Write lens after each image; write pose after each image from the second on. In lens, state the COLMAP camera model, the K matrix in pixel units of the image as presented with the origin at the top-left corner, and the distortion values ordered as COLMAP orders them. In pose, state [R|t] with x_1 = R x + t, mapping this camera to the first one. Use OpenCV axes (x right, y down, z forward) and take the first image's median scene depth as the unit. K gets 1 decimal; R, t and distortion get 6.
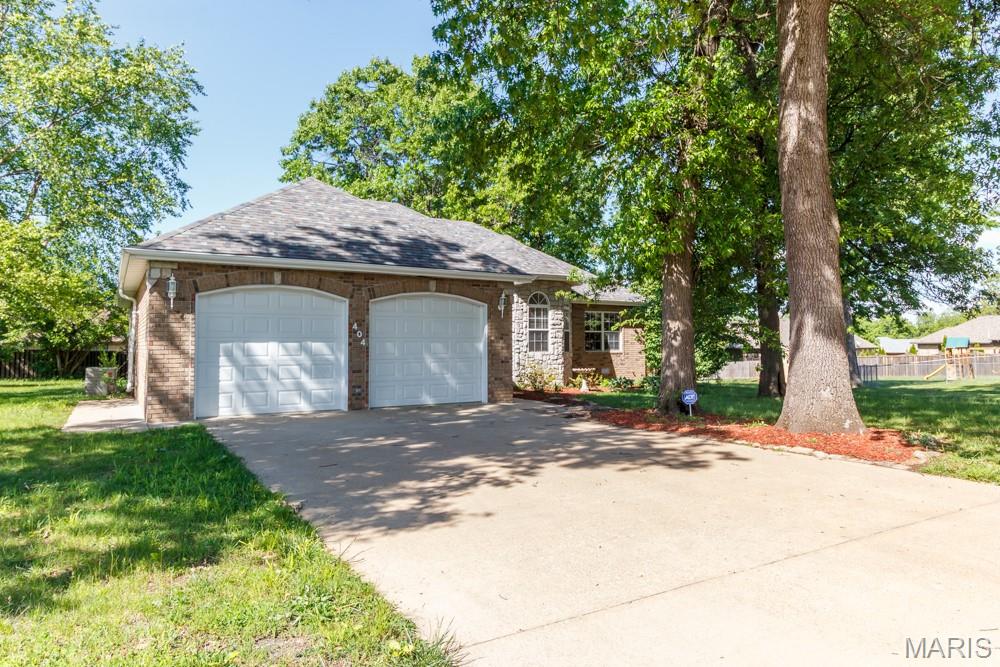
lens RADIAL K [[624.2, 0, 500.0], [0, 624.2, 333.5], [0, 0, 1]] dist [-0.000235, -0.000050]
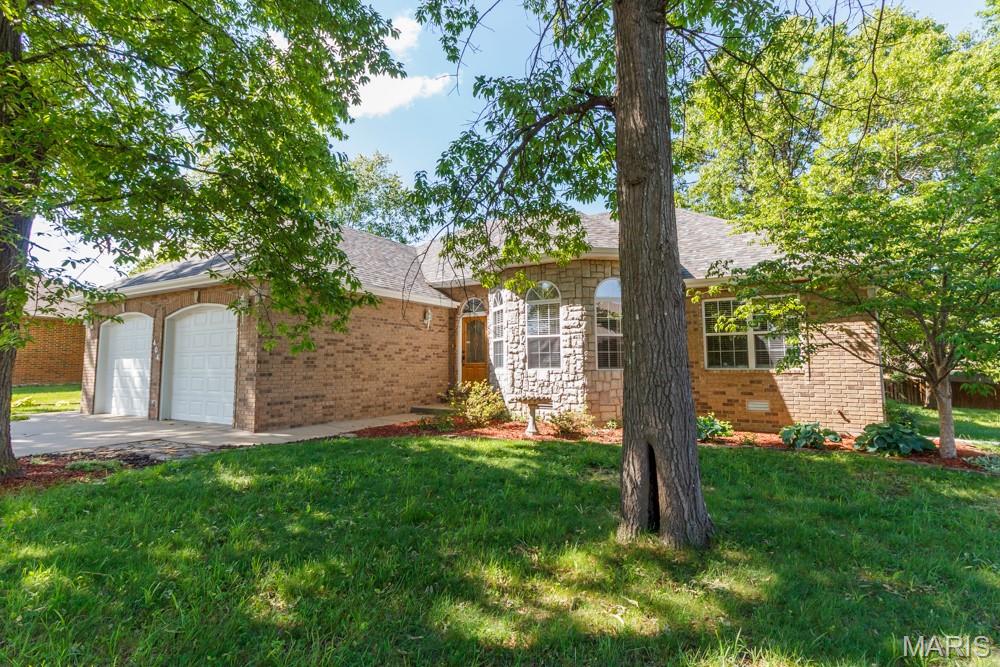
lens RADIAL K [[494.4, 0, 500.0], [0, 494.4, 333.5], [0, 0, 1]] dist [-0.001155, -0.000154]
pose [[0.474335, -0.057578, -0.878460, 0.828846], [0.018590, 0.998291, -0.055394, 0.032438], [0.880148, 0.009945, 0.474595, 1.126786]]
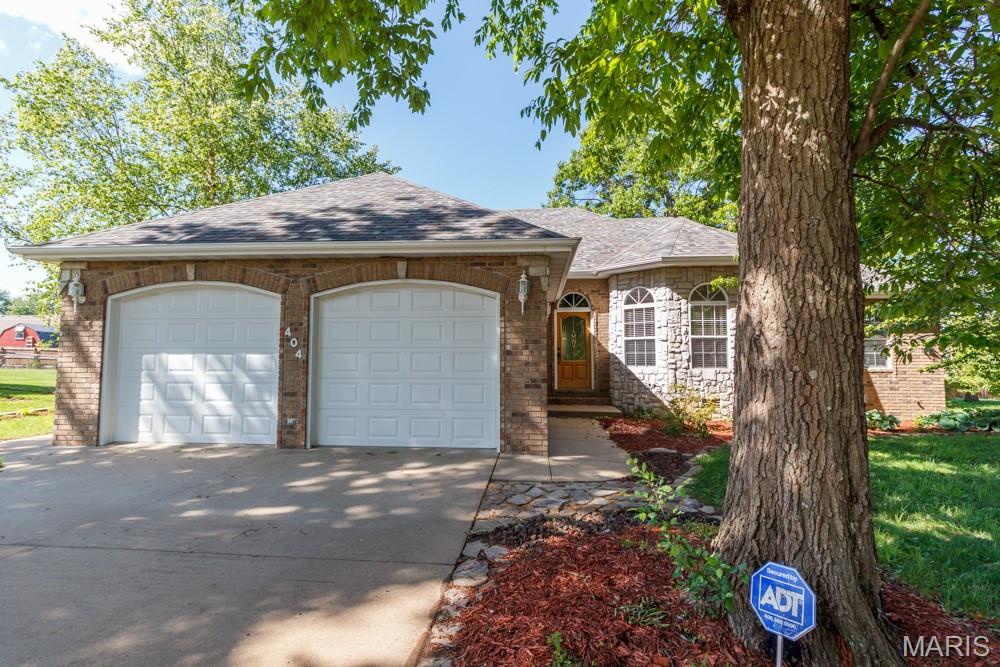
lens RADIAL K [[464.5, 0, 500.0], [0, 464.5, 333.5], [0, 0, 1]] dist [0.001939, 0.000289]
pose [[0.811740, -0.025866, -0.583447, 0.283188], [0.006833, 0.999371, -0.034799, 0.011014], [0.583980, 0.024261, 0.811406, 0.705229]]
